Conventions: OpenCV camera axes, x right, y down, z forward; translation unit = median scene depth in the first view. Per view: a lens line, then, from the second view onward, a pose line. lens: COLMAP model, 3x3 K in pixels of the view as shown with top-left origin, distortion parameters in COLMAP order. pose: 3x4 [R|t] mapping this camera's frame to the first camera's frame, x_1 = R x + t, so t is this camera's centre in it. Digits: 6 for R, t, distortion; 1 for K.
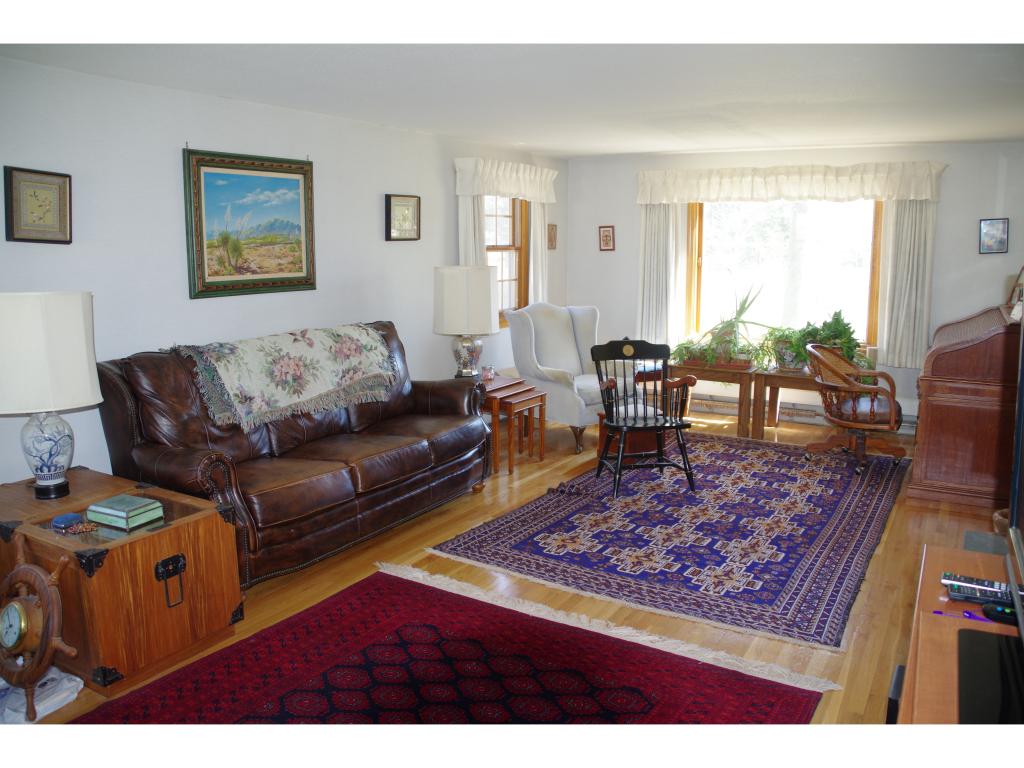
lens RADIAL K [[897.4, 0, 512.0], [0, 897.4, 384.0], [0, 0, 1]] dist [-0.000687, 0.002678]
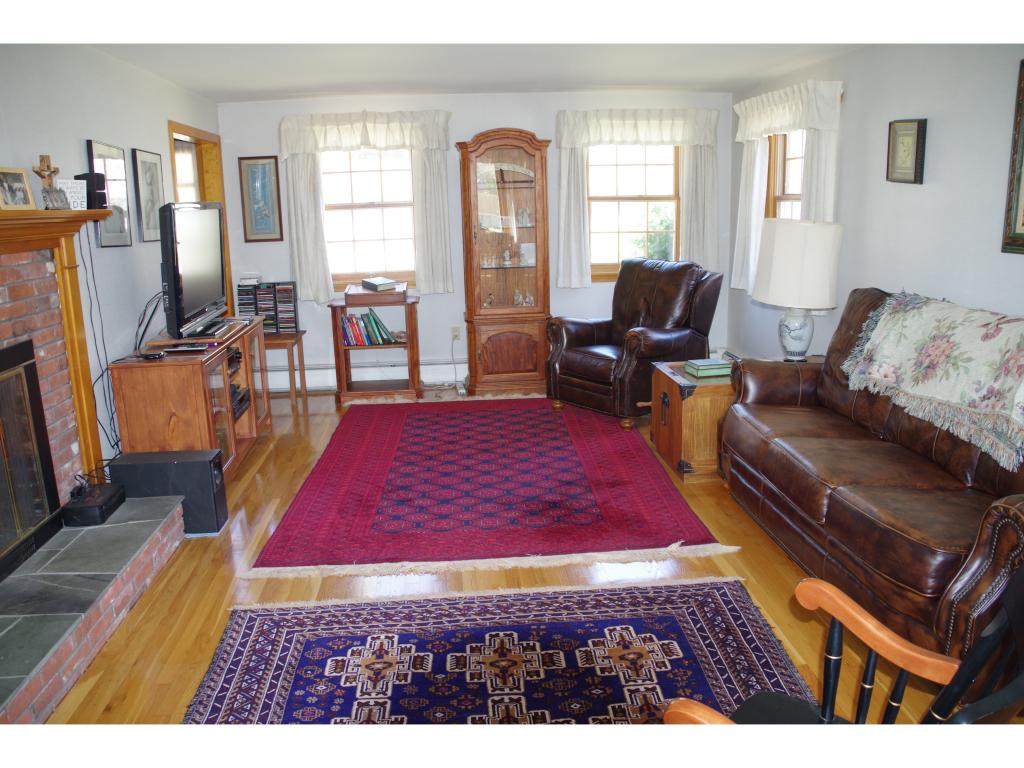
lens RADIAL K [[825.2, 0, 512.0], [0, 825.2, 384.0], [0, 0, 1]] dist [-0.051755, 0.000120]
pose [[-0.827349, 0.135713, -0.545046, 0.481749], [-0.068255, 0.938889, 0.337385, -0.224695], [0.557525, 0.316338, -0.767526, 1.517017]]
